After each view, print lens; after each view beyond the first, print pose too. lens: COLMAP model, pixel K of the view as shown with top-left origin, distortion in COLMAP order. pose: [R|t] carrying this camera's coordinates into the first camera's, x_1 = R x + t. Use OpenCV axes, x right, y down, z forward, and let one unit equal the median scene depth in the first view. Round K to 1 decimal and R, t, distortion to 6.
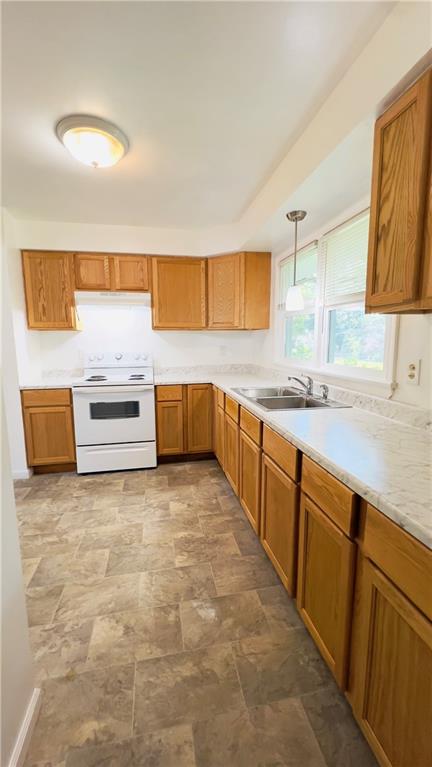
lens RADIAL K [[306.6, 0, 215.1], [0, 306.6, 383.0], [0, 0, 1]] dist [0.001537, 0.000657]
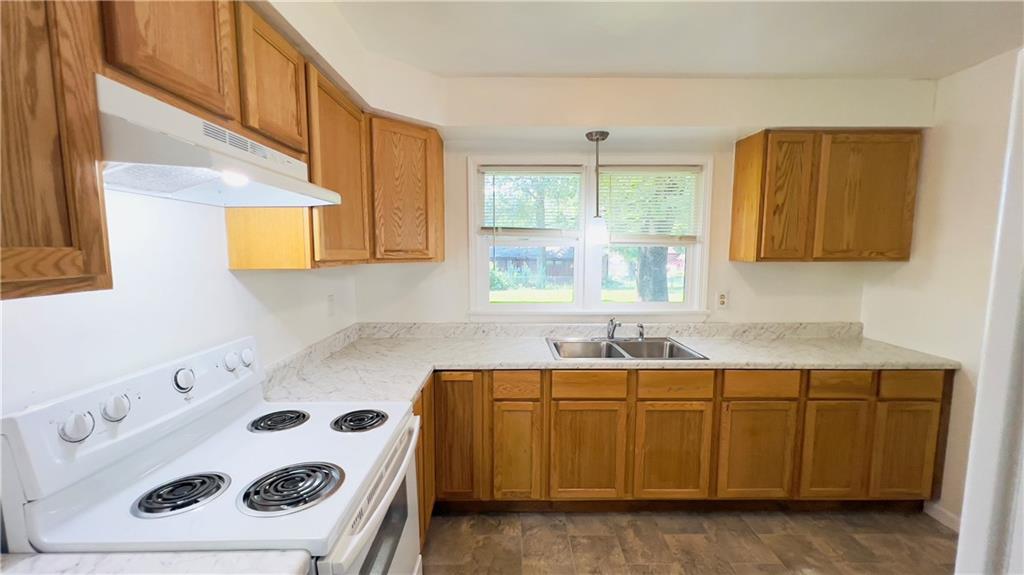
lens RADIAL K [[410.3, 0, 511.4], [0, 410.3, 290.9], [0, 0, 1]] dist [-0.001116, 0.001476]
pose [[0.190483, -0.091626, 0.977405, -1.002696], [0.139876, 0.988009, 0.065360, -0.243483], [-0.971674, 0.124266, 0.201015, 1.131328]]
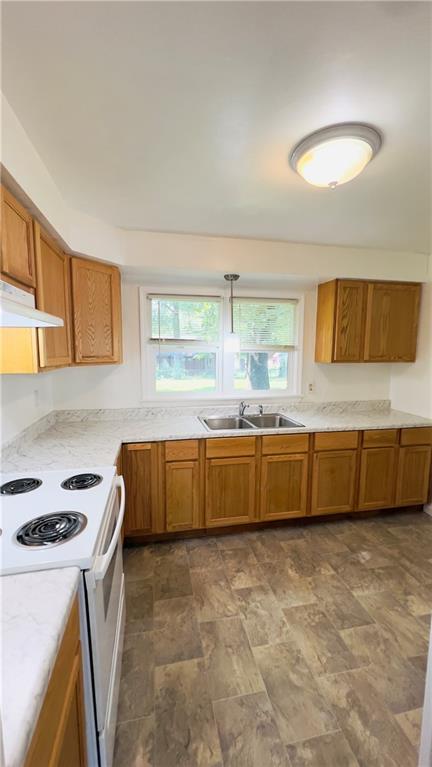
lens RADIAL K [[306.6, 0, 213.4], [0, 306.6, 383.9], [0, 0, 1]] dist [0.001537, 0.000657]
pose [[-0.001445, -0.104470, 0.994527, -1.092324], [0.140225, 0.984681, 0.103639, -0.276931], [-0.990119, 0.139608, 0.013226, 1.196948]]
